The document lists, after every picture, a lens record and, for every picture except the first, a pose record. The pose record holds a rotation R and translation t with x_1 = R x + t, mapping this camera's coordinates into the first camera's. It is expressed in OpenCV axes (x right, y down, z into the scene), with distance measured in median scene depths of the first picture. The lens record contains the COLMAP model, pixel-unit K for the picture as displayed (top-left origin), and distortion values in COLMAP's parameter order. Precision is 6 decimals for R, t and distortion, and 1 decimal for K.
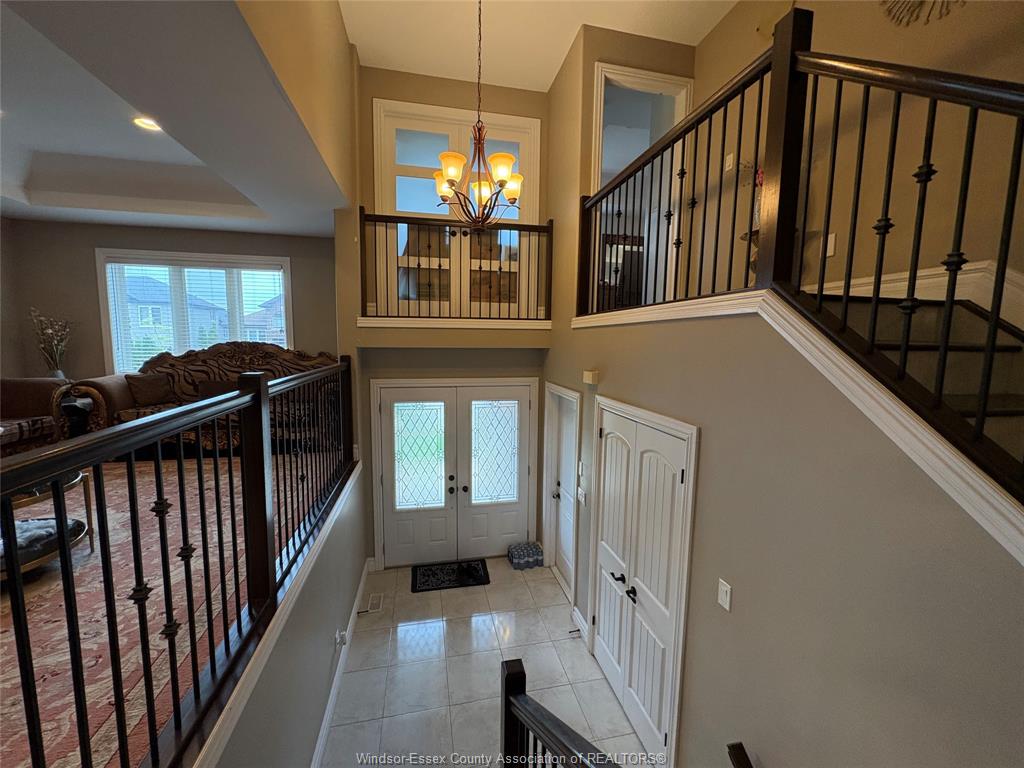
lens RADIAL K [[407.3, 0, 513.9], [0, 407.3, 382.2], [0, 0, 1]] dist [0.000008, 0.000079]
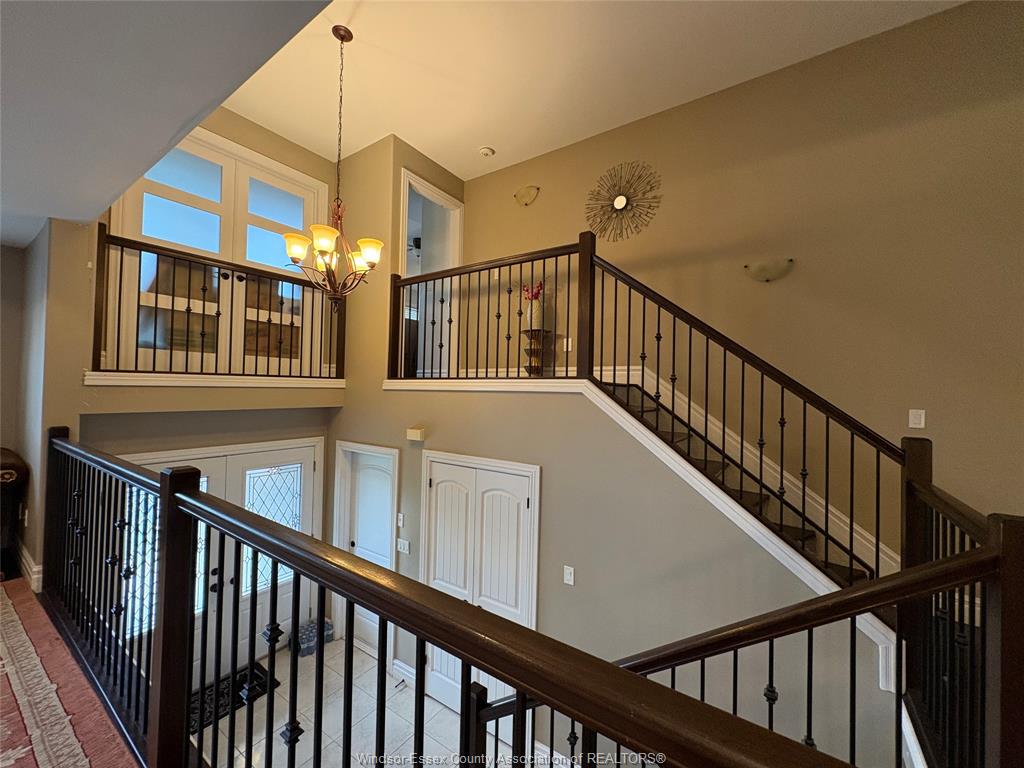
lens RADIAL K [[407.3, 0, 510.7], [0, 407.3, 383.1], [0, 0, 1]] dist [0.000008, 0.000079]
pose [[0.730100, 0.013436, 0.683208, -0.294409], [0.060080, 0.994673, -0.083766, -0.032815], [-0.680694, 0.102205, 0.725403, -0.010562]]
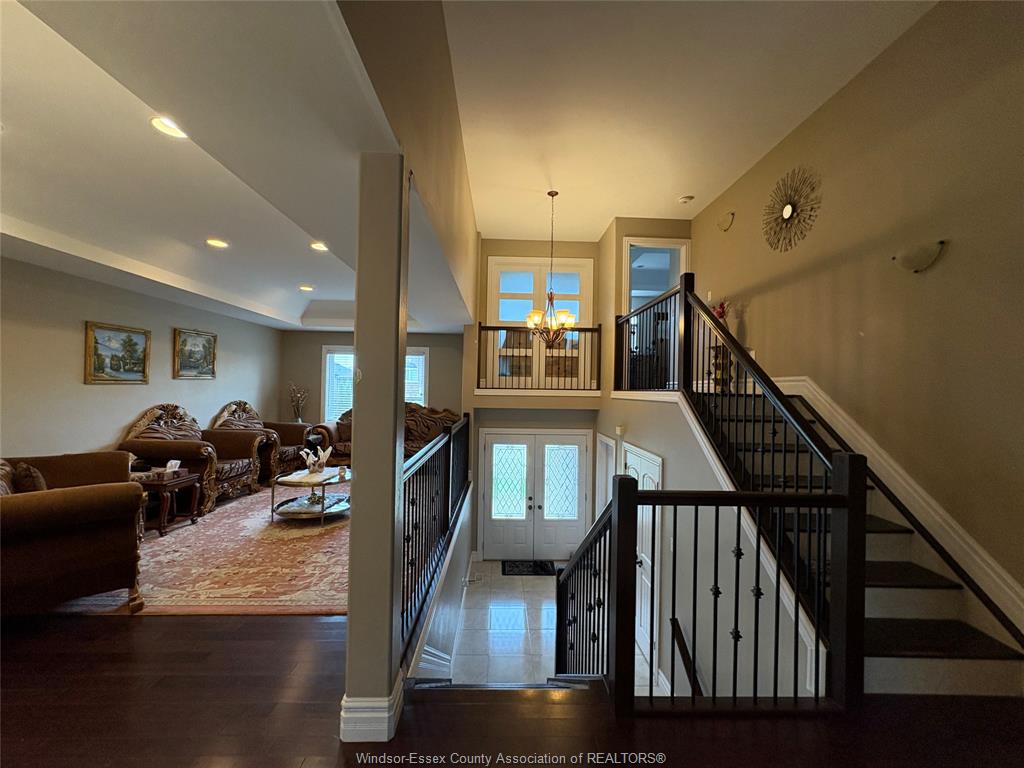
lens RADIAL K [[407.3, 0, 513.1], [0, 407.3, 382.5], [0, 0, 1]] dist [0.000008, 0.000079]
pose [[0.982519, 0.002934, -0.186139, 0.055481], [-0.025466, 0.992595, -0.118775, 0.001399], [0.184412, 0.121439, 0.975318, -0.483138]]
